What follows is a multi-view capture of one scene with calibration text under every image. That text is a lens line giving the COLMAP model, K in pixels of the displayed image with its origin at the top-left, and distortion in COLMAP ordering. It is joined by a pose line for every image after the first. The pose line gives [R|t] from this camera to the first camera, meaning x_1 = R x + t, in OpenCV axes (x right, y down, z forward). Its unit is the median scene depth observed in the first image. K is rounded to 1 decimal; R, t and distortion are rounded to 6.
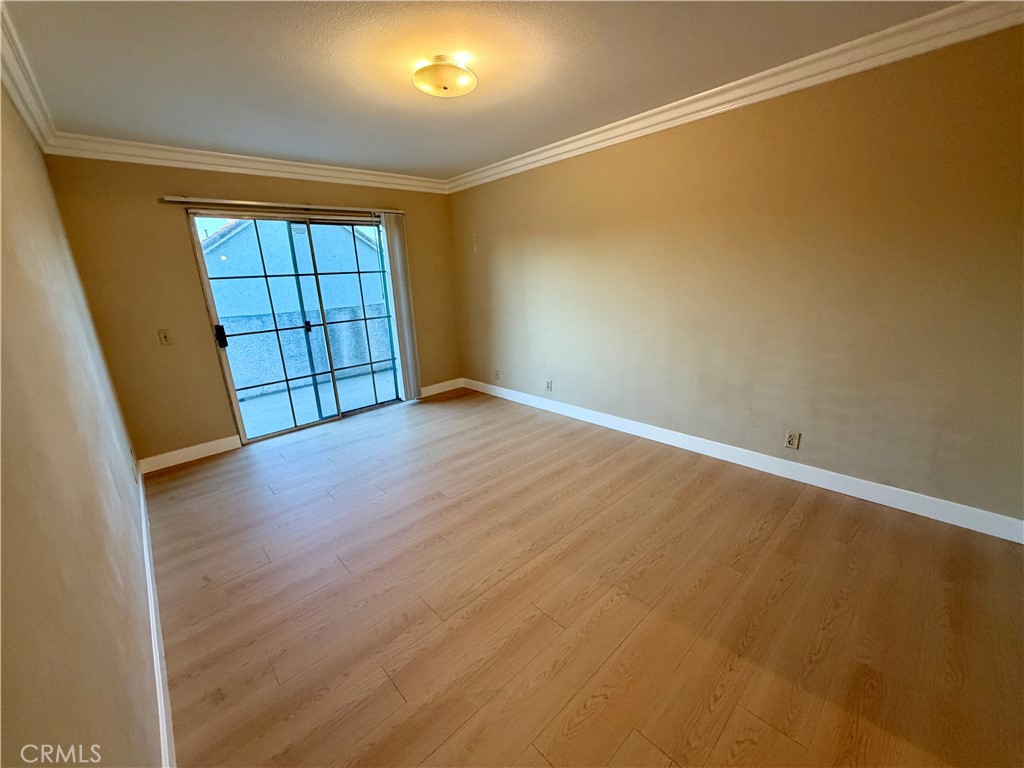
lens RADIAL K [[408.9, 0, 509.5], [0, 408.9, 385.8], [0, 0, 1]] dist [-0.001301, 0.000113]
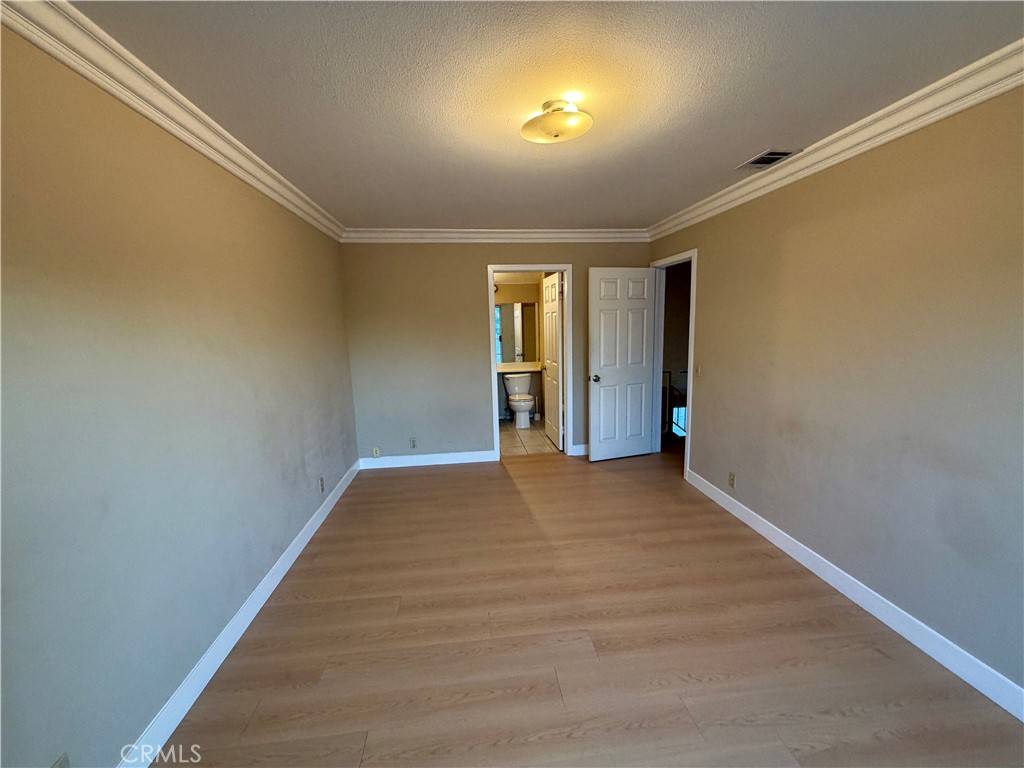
lens RADIAL K [[408.9, 0, 509.5], [0, 408.9, 385.8], [0, 0, 1]] dist [-0.001301, 0.000113]
pose [[-0.804715, -0.026462, 0.593072, -0.504822], [0.214213, 0.918761, 0.331650, -0.458813], [-0.553667, 0.393927, -0.733672, 1.587330]]
